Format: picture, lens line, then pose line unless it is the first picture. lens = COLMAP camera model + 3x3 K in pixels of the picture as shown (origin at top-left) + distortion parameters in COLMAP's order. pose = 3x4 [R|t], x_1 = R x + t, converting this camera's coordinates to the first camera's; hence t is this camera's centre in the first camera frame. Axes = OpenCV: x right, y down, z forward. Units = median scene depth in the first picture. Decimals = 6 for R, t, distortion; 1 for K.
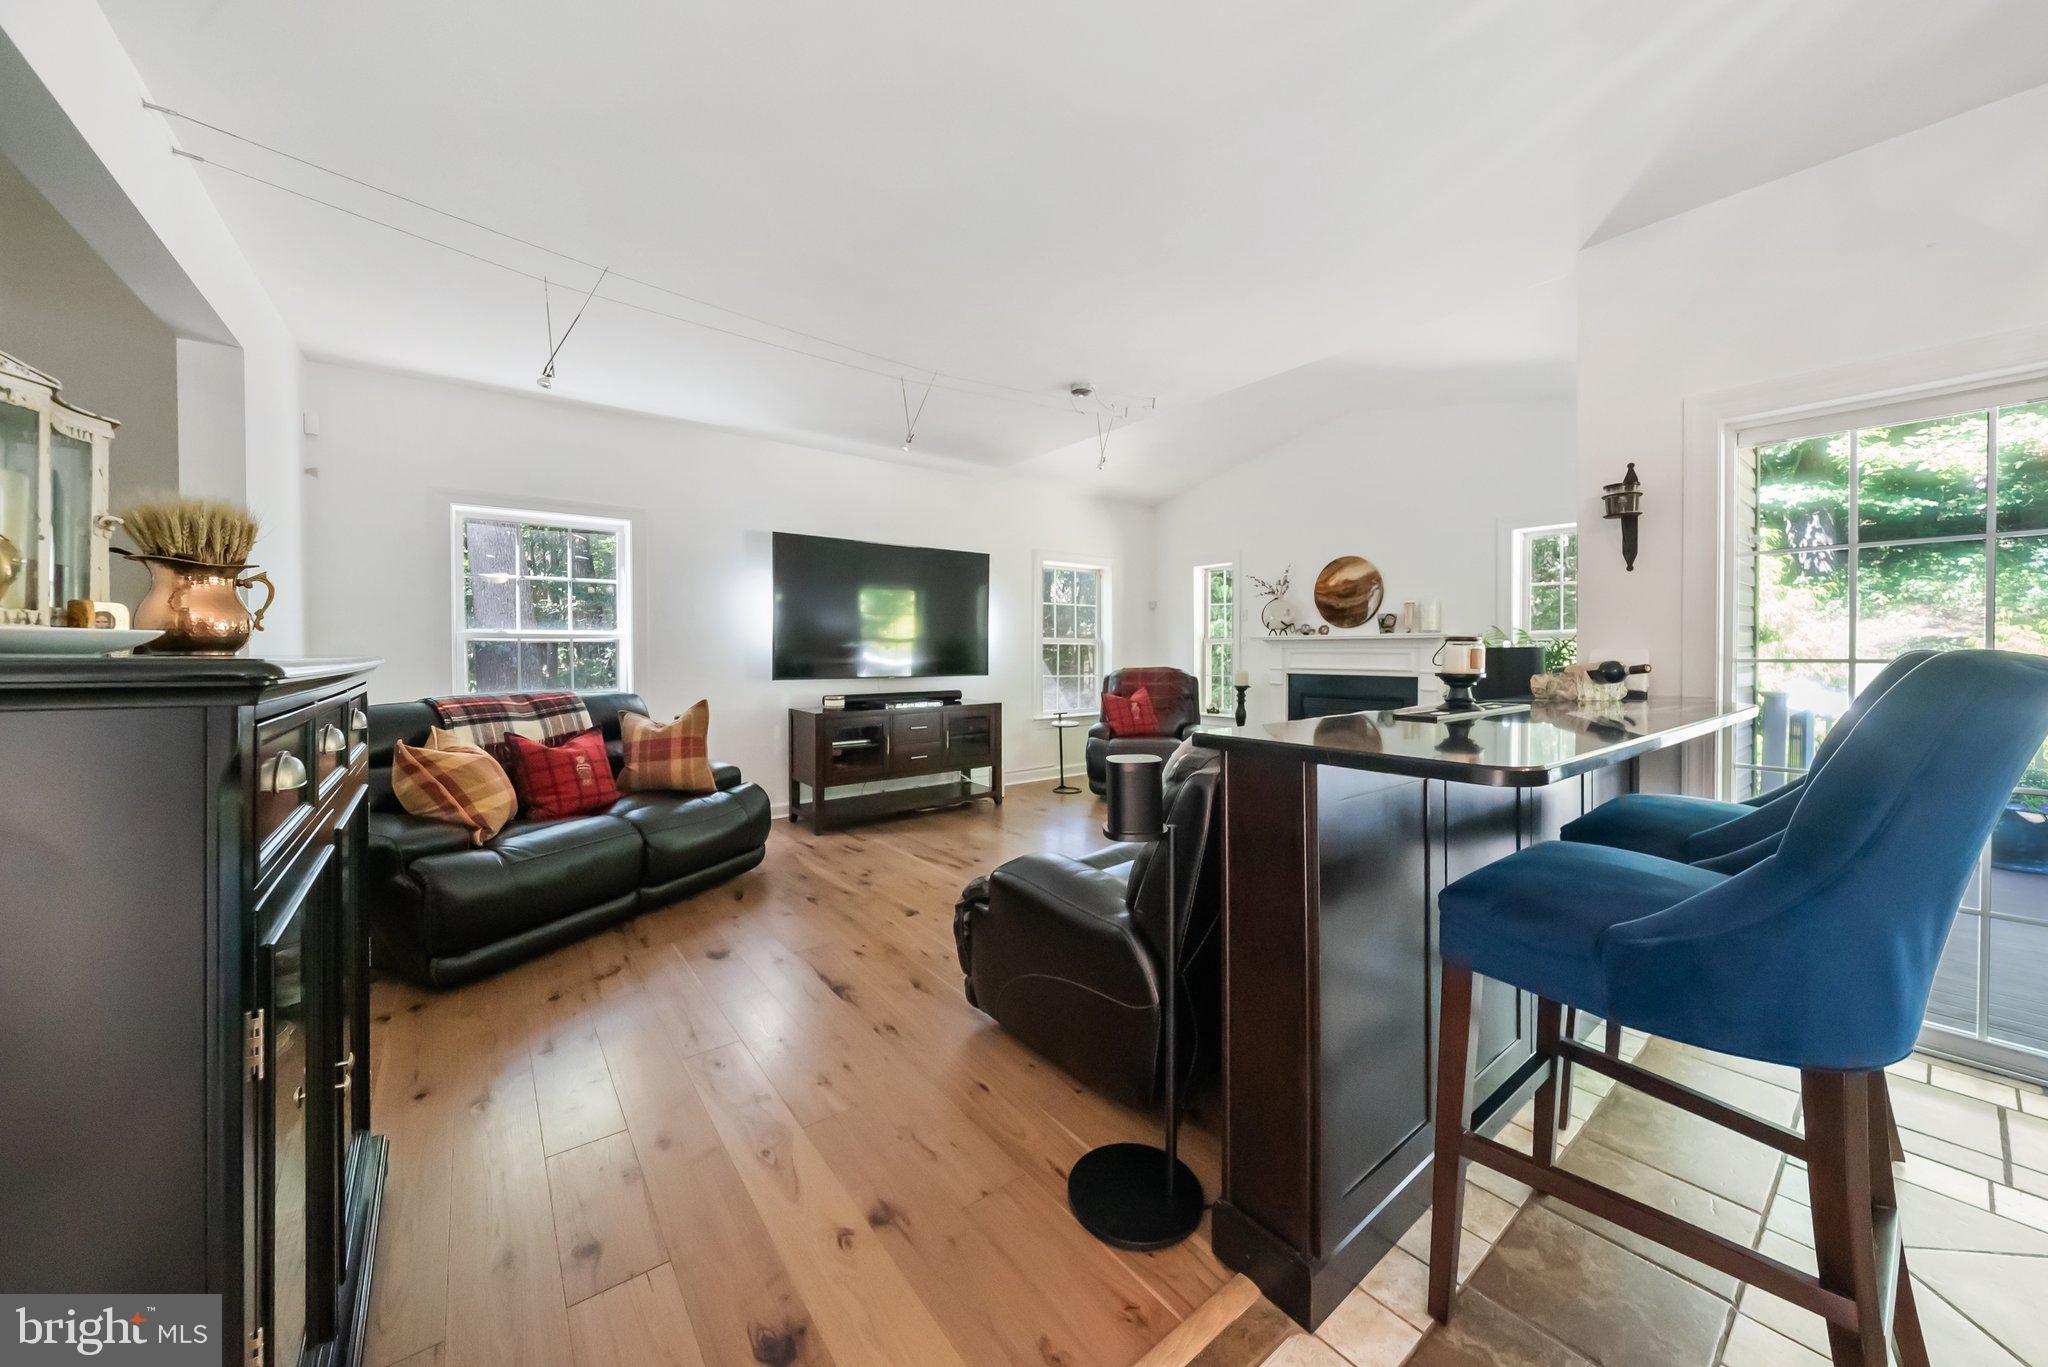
lens RADIAL K [[727.7, 0, 1048.2], [0, 727.7, 656.7], [0, 0, 1]] dist [-0.005257, -0.000098]
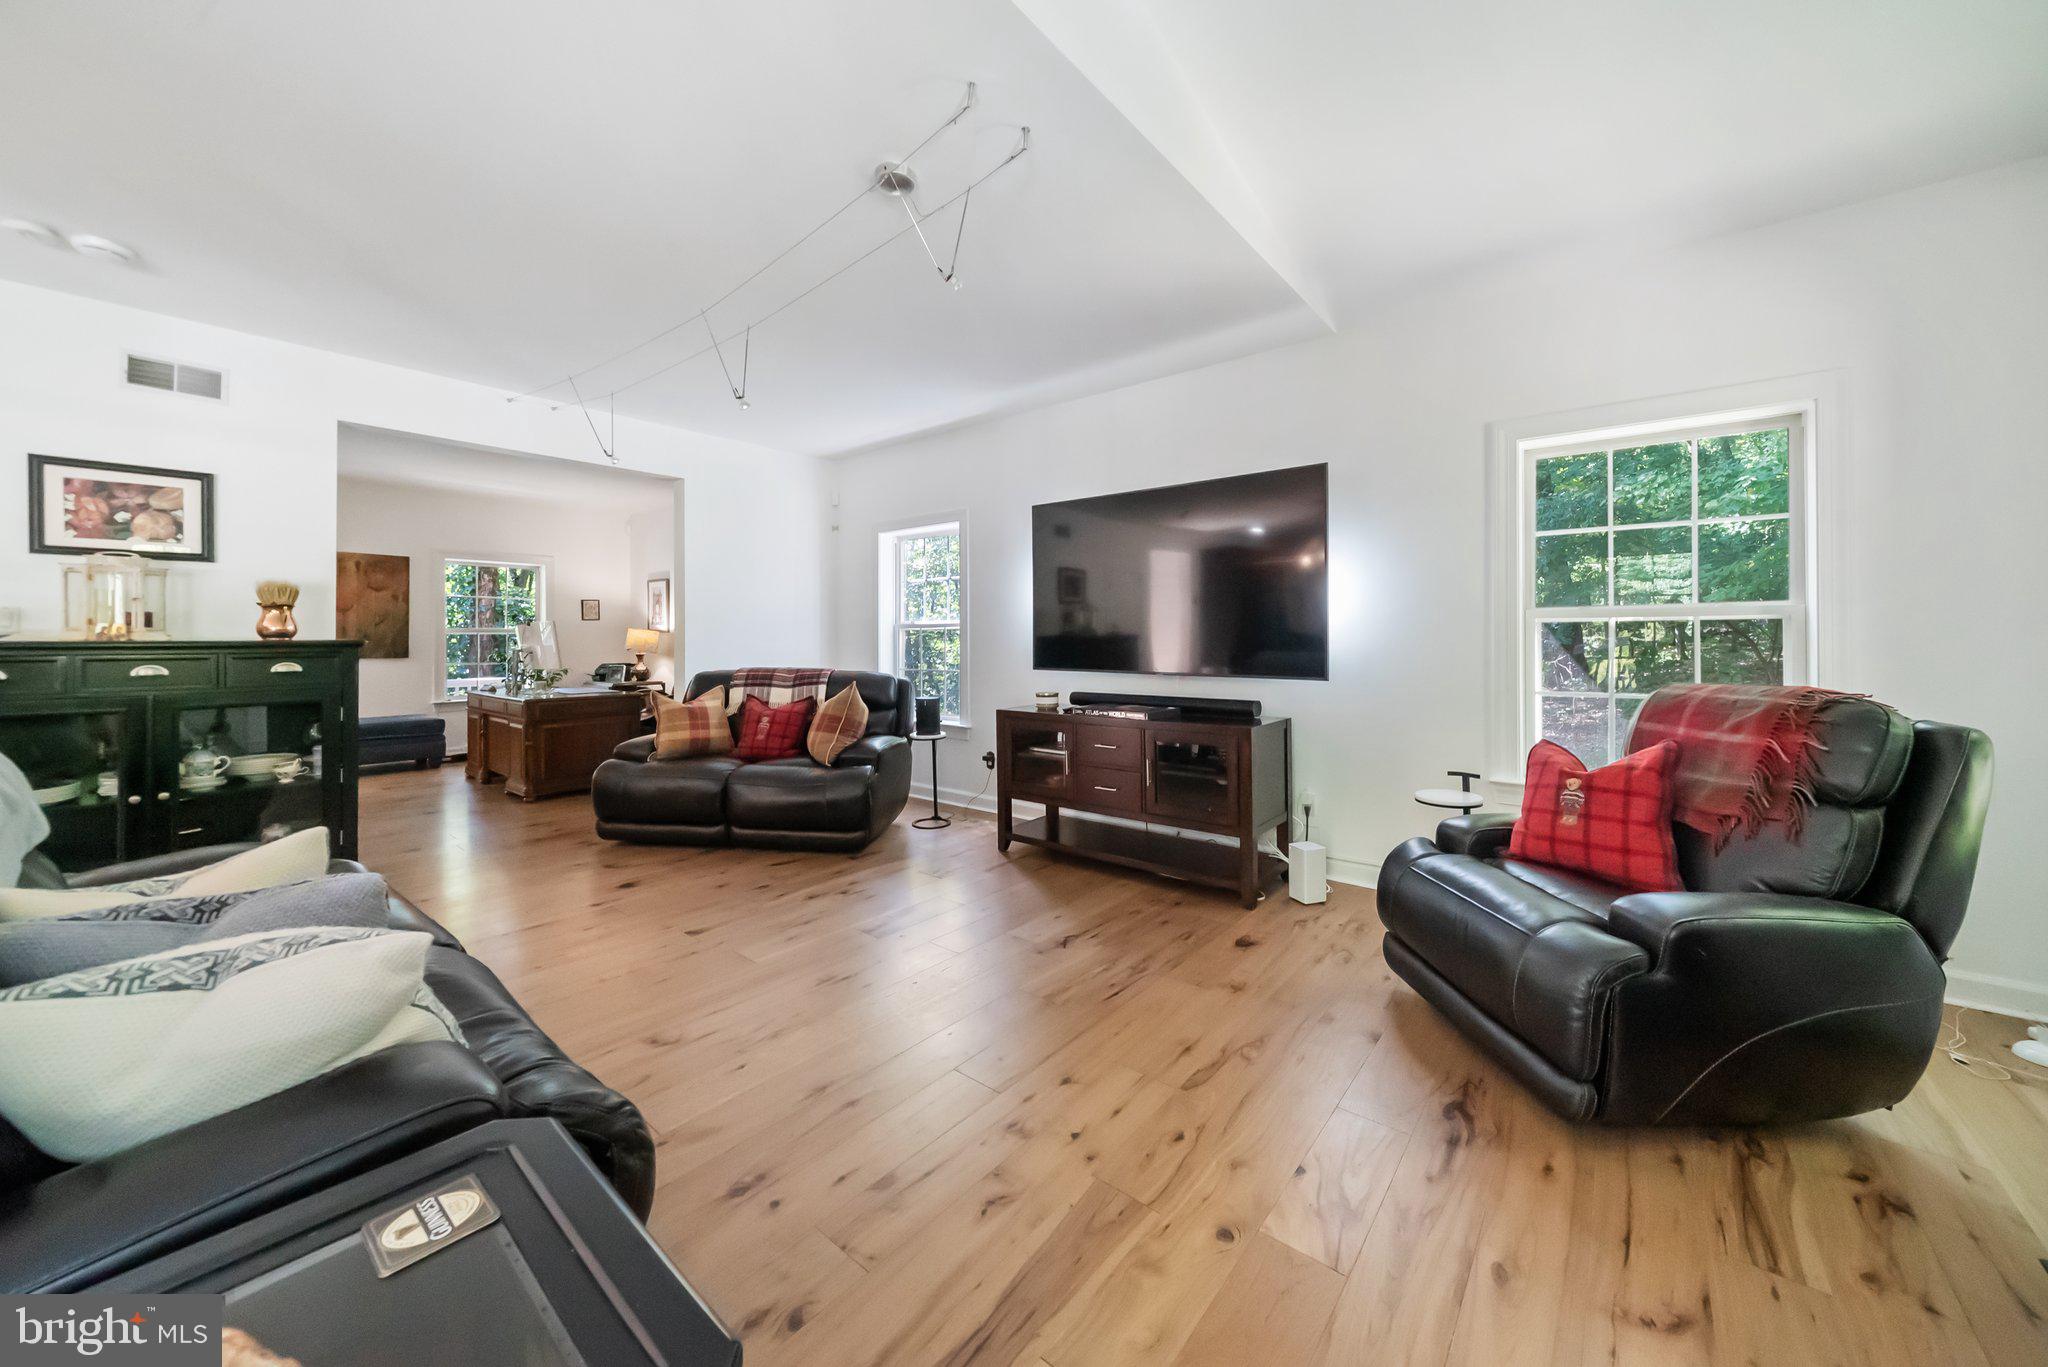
lens RADIAL K [[727.7, 0, 1048.2], [0, 727.7, 656.7], [0, 0, 1]] dist [-0.005257, -0.000098]
pose [[0.216549, 0.033664, -0.975691, 0.561022], [-0.000310, 0.999408, 0.034414, -0.017144], [0.976272, -0.007150, 0.216432, 0.885844]]
